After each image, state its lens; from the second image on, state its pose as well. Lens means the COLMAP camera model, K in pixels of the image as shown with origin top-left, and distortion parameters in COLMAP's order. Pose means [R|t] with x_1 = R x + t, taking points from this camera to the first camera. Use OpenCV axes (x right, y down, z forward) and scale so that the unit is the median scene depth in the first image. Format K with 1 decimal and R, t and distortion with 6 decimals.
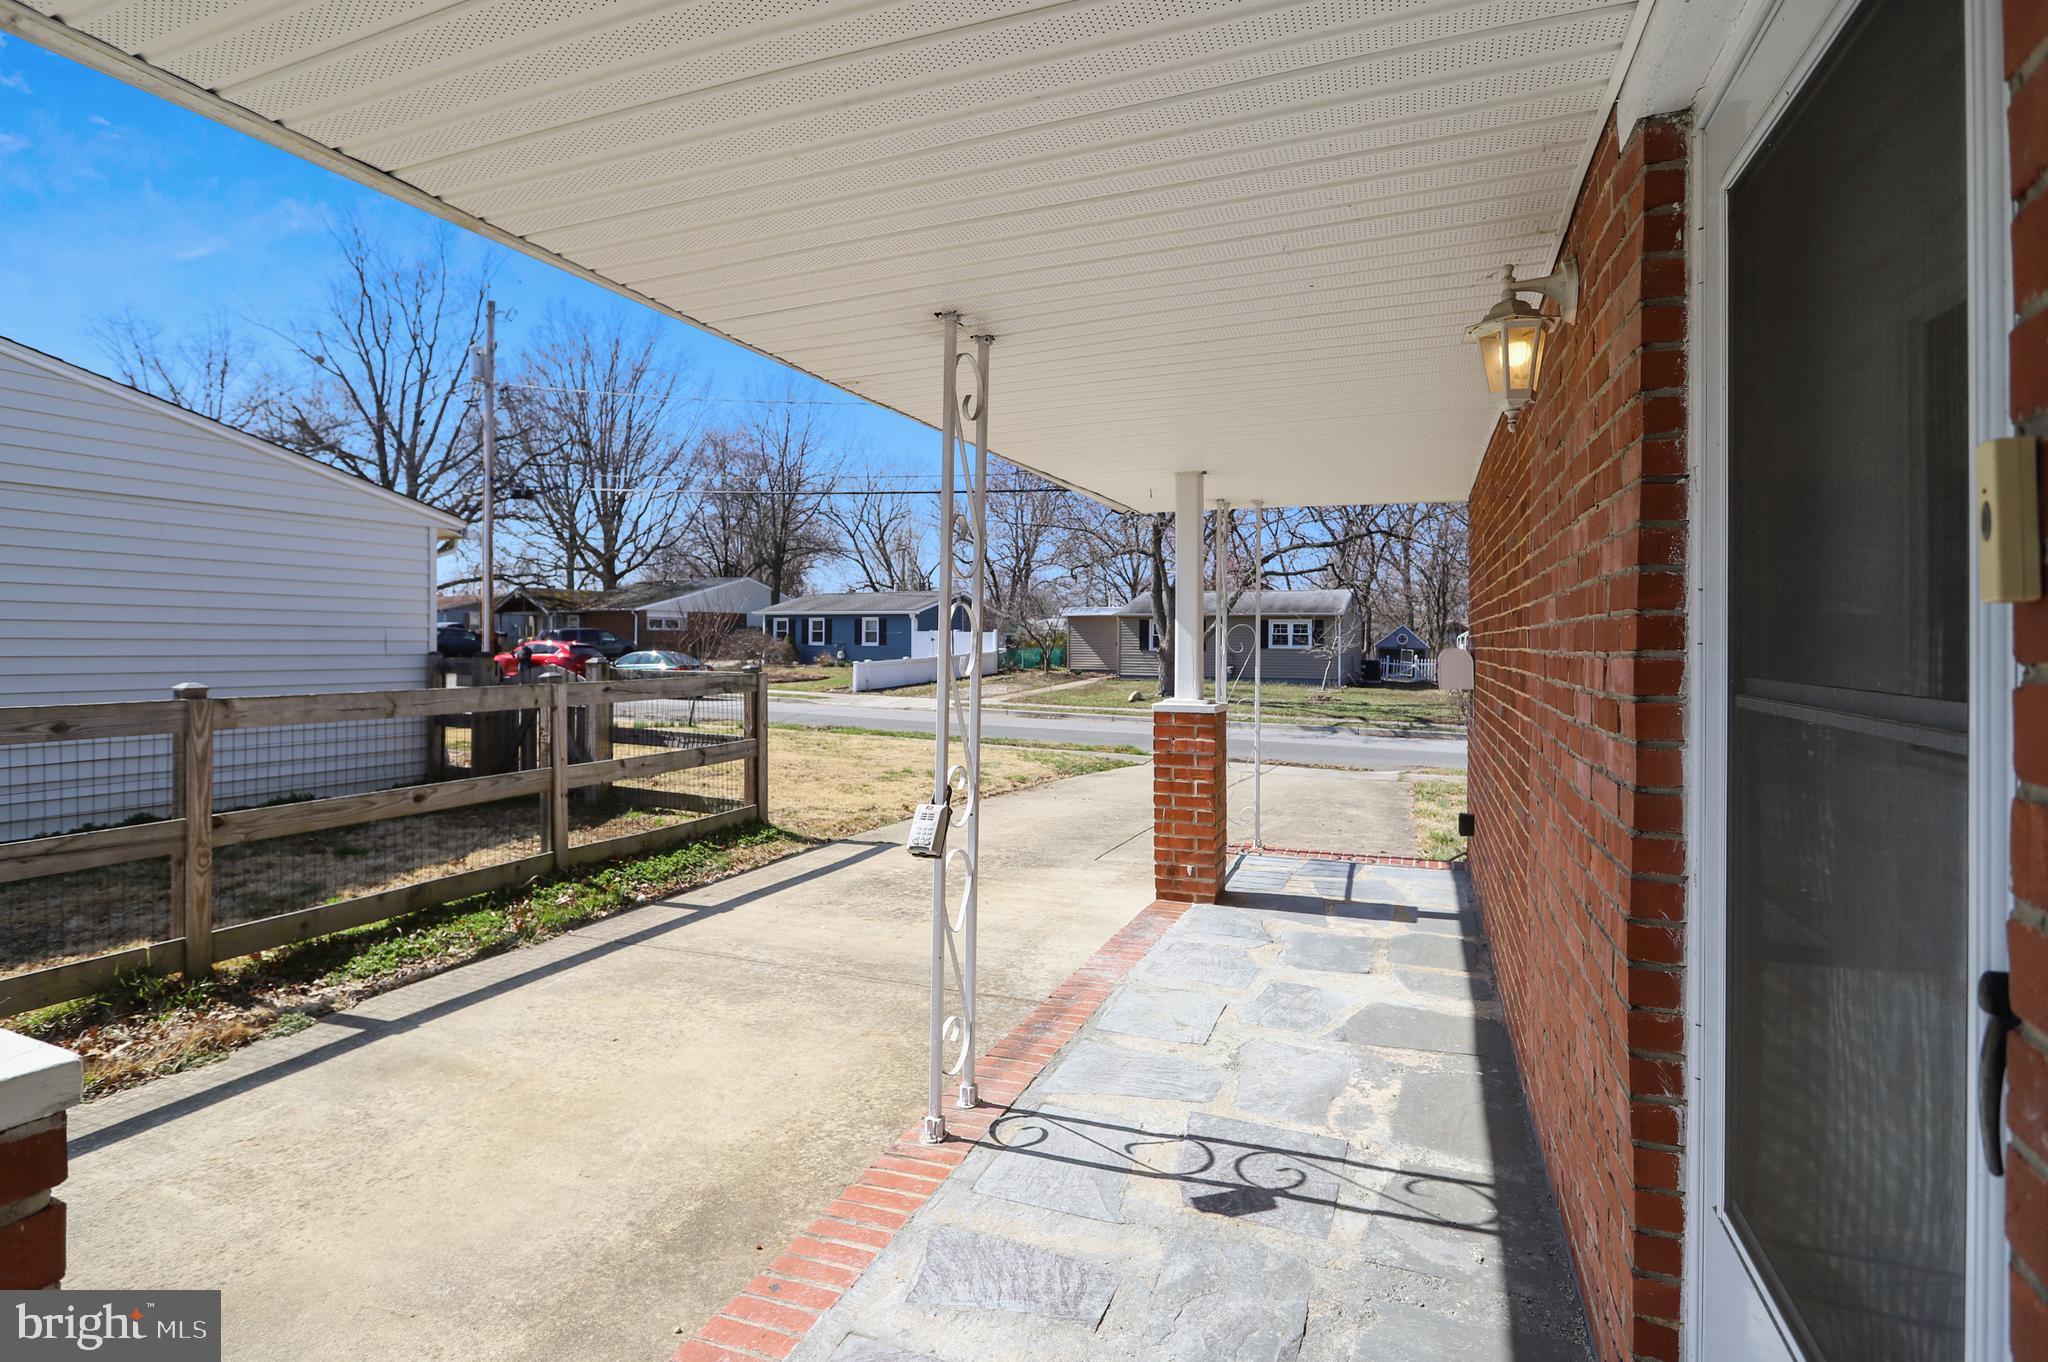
lens RADIAL K [[993.1, 0, 993.6], [0, 993.1, 638.0], [0, 0, 1]] dist [-0.010500, 0.003514]
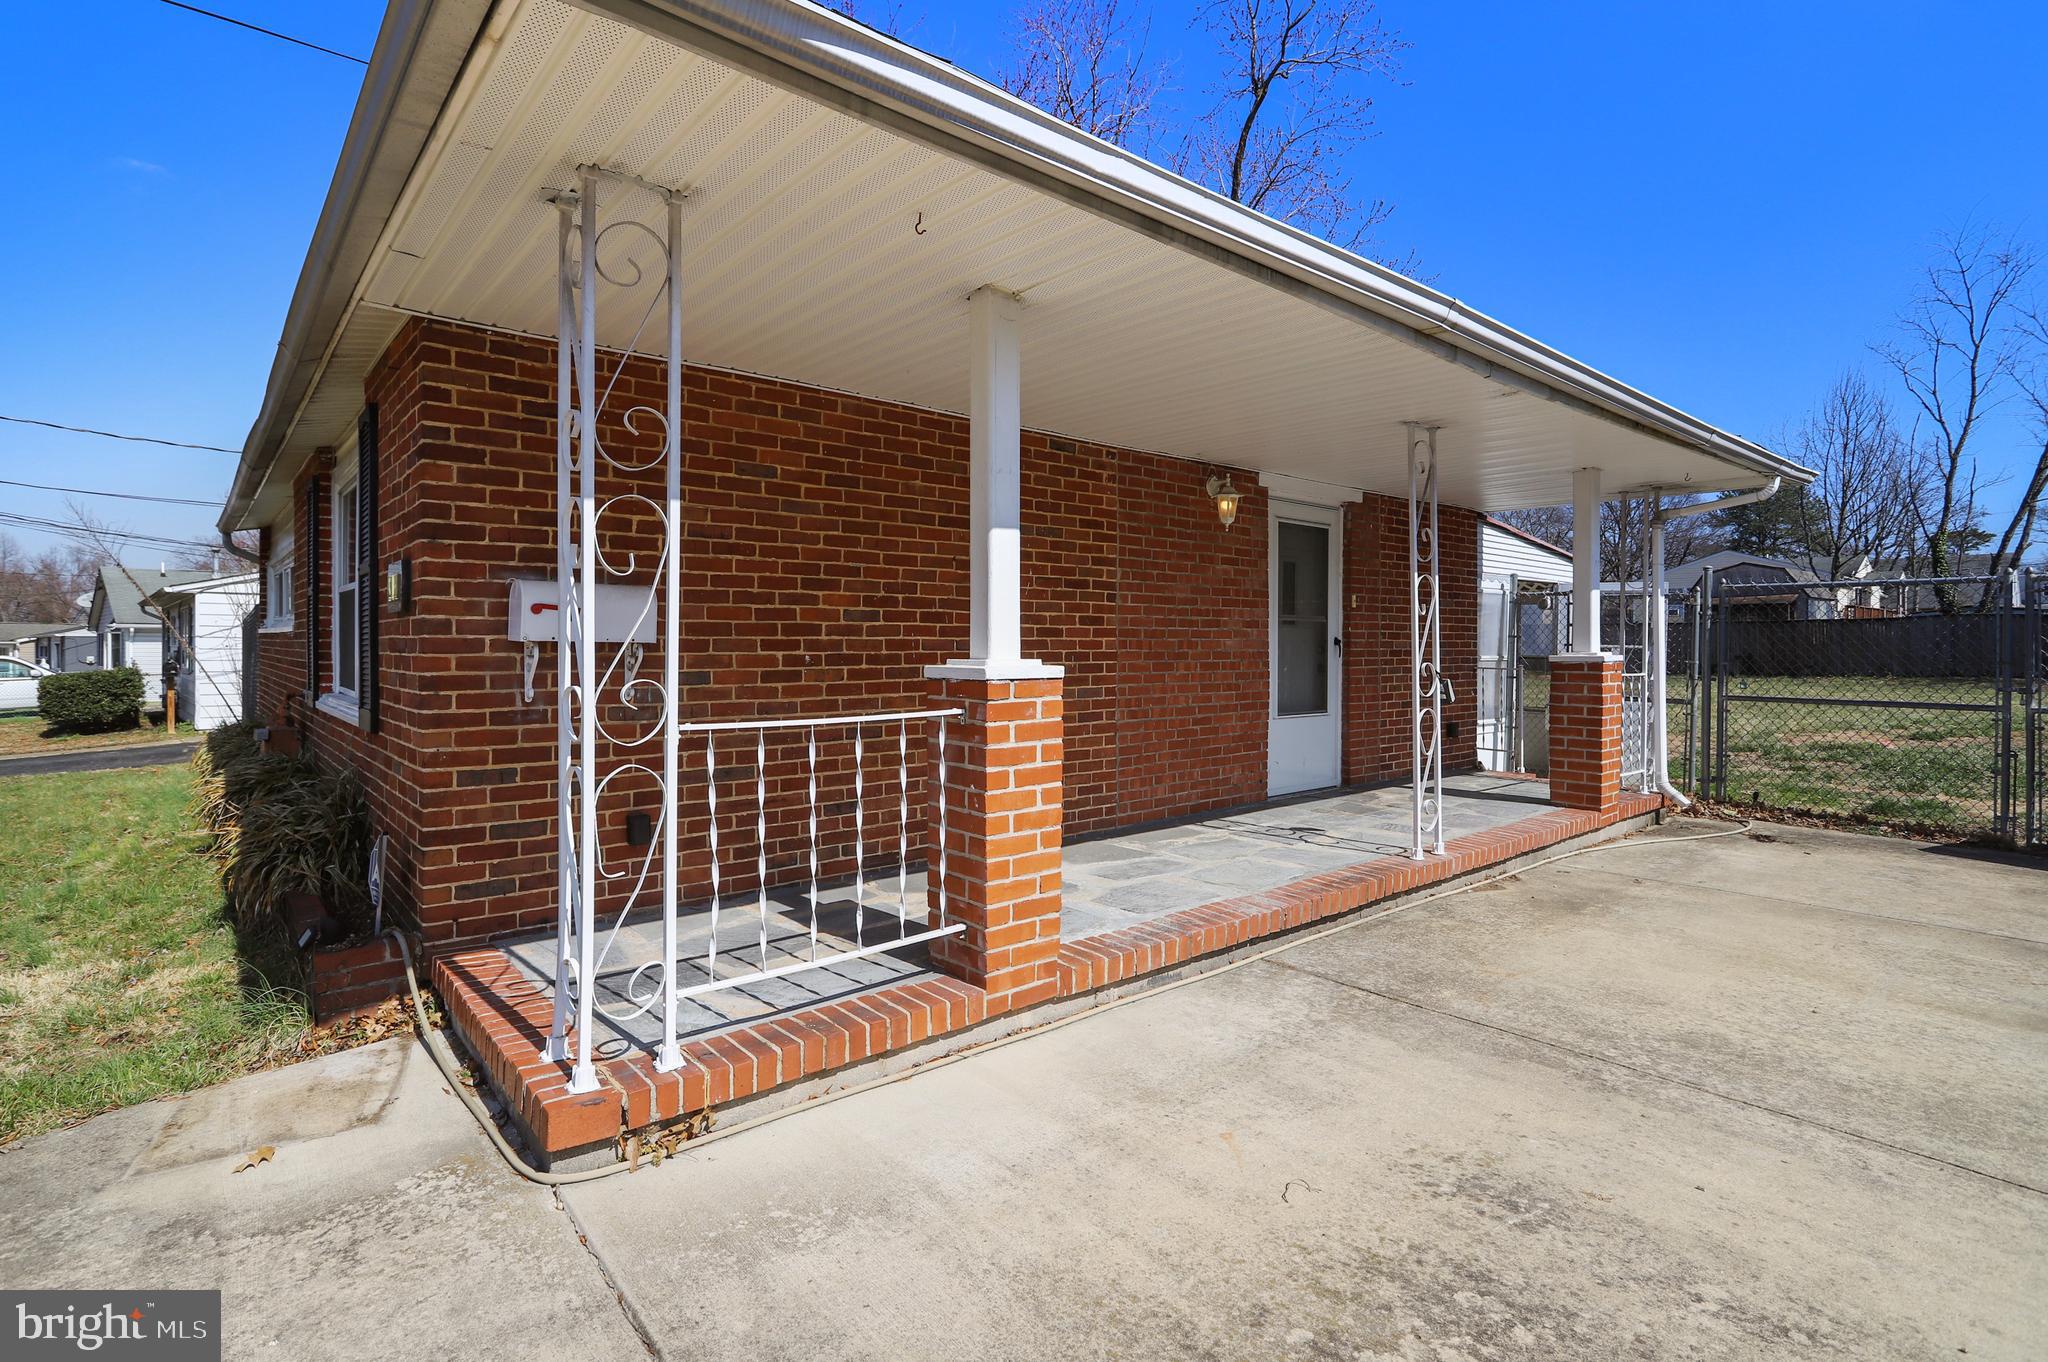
lens RADIAL K [[993.1, 0, 1029.2], [0, 993.1, 638.8], [0, 0, 1]] dist [-0.010500, 0.003514]
pose [[-0.896175, -0.000120, 0.443700, -0.127048], [-0.004718, 0.999946, -0.009259, 0.069689], [-0.443675, -0.010391, -0.896128, 1.960583]]
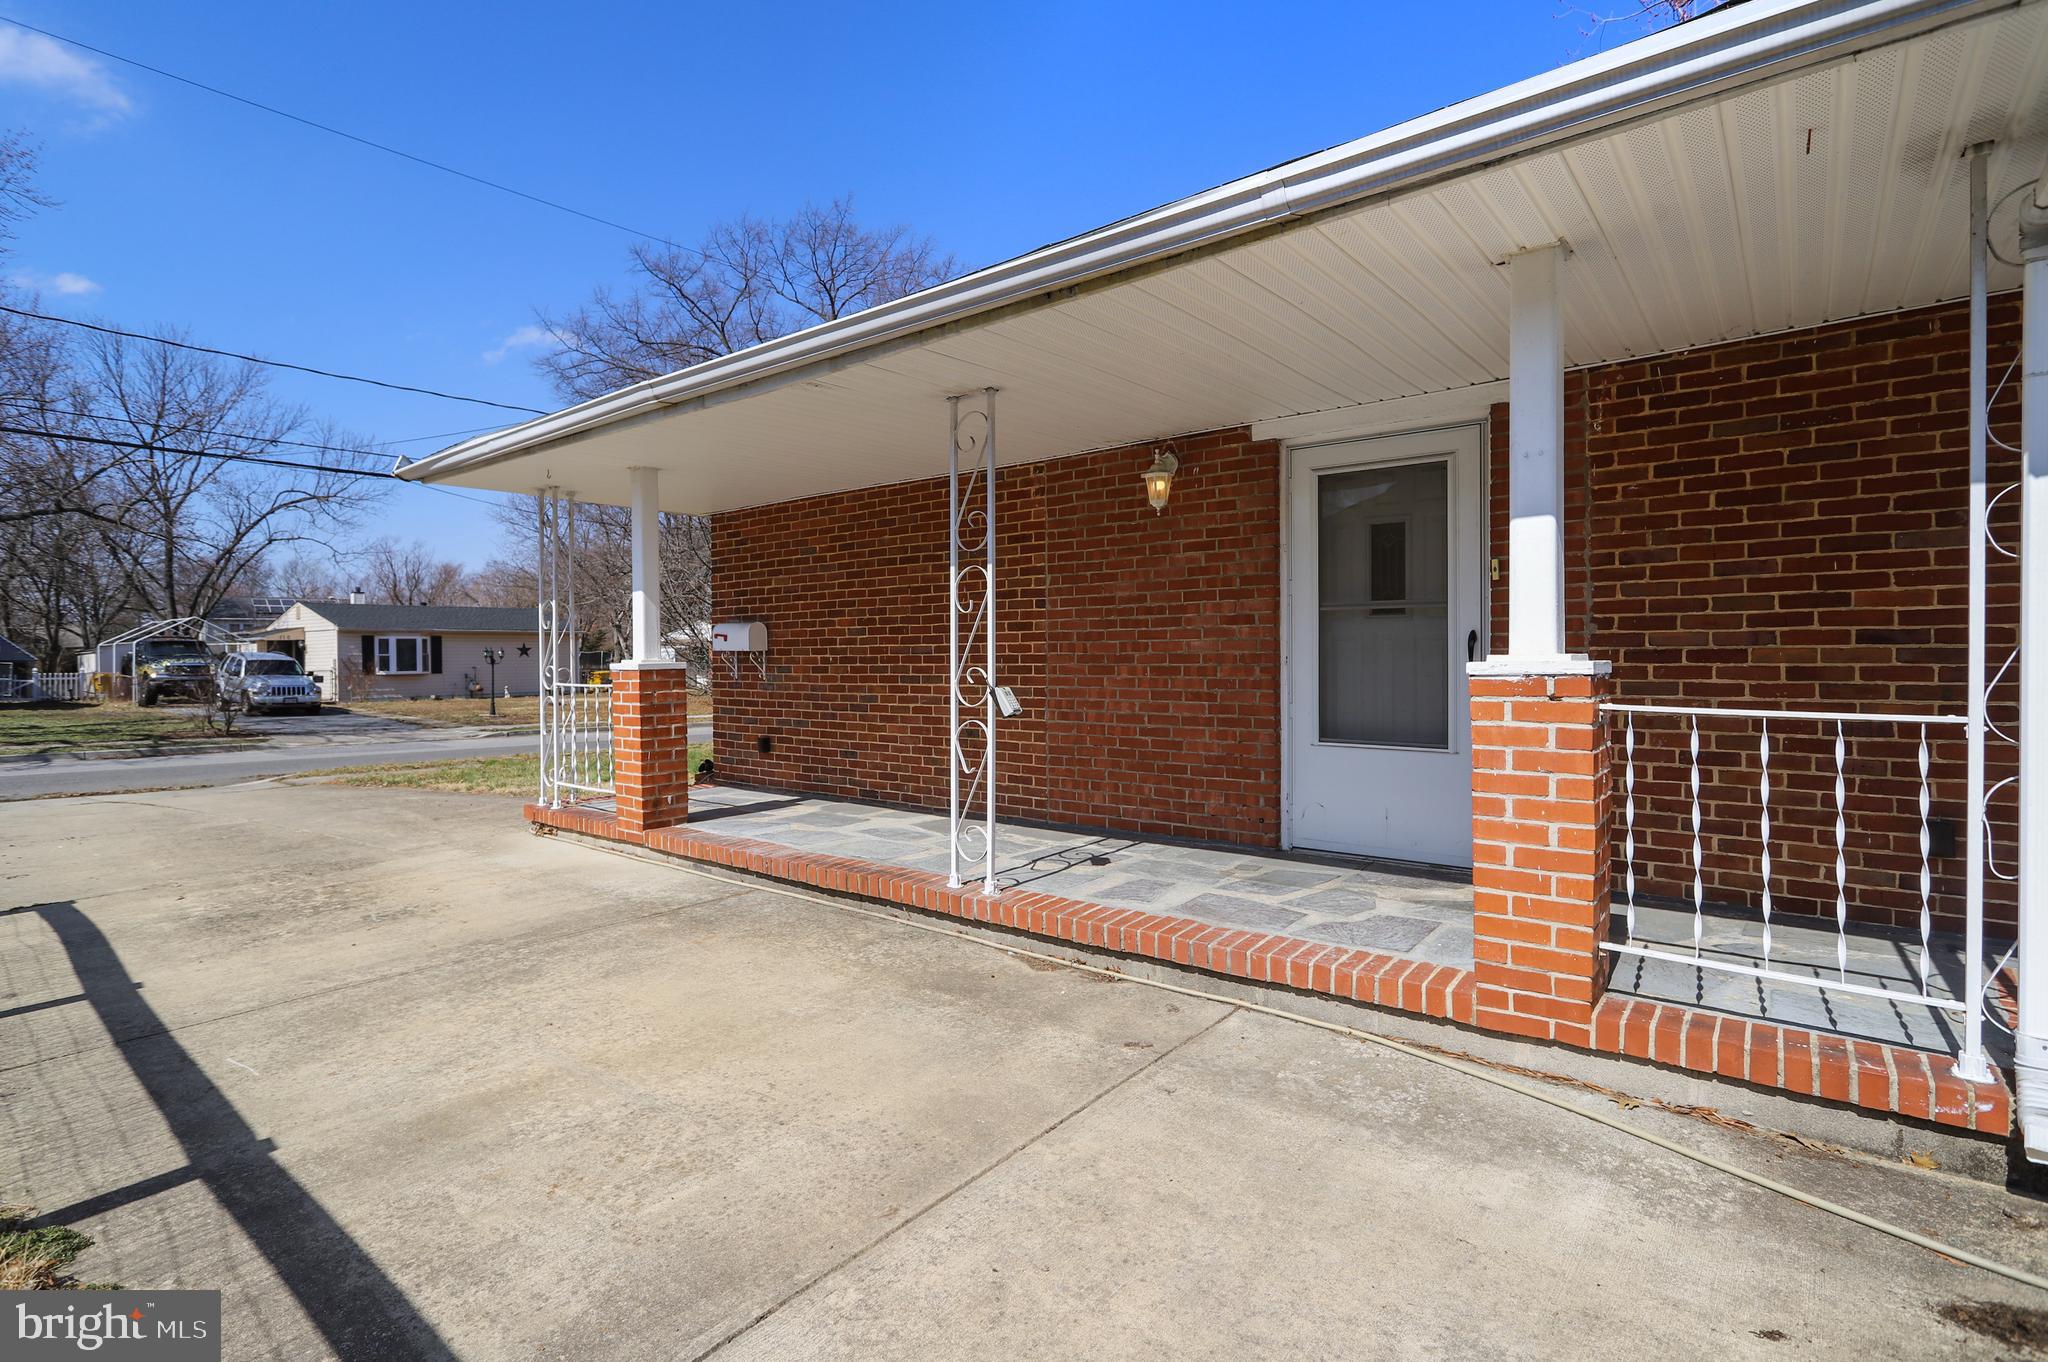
lens RADIAL K [[993.1, 0, 1010.8], [0, 993.1, 647.6], [0, 0, 1]] dist [-0.010500, 0.003514]
pose [[0.284578, 0.000583, 0.958653, -1.023674], [0.005314, 0.999983, -0.002186, 0.066876], [-0.958638, 0.005717, 0.284570, 0.321450]]
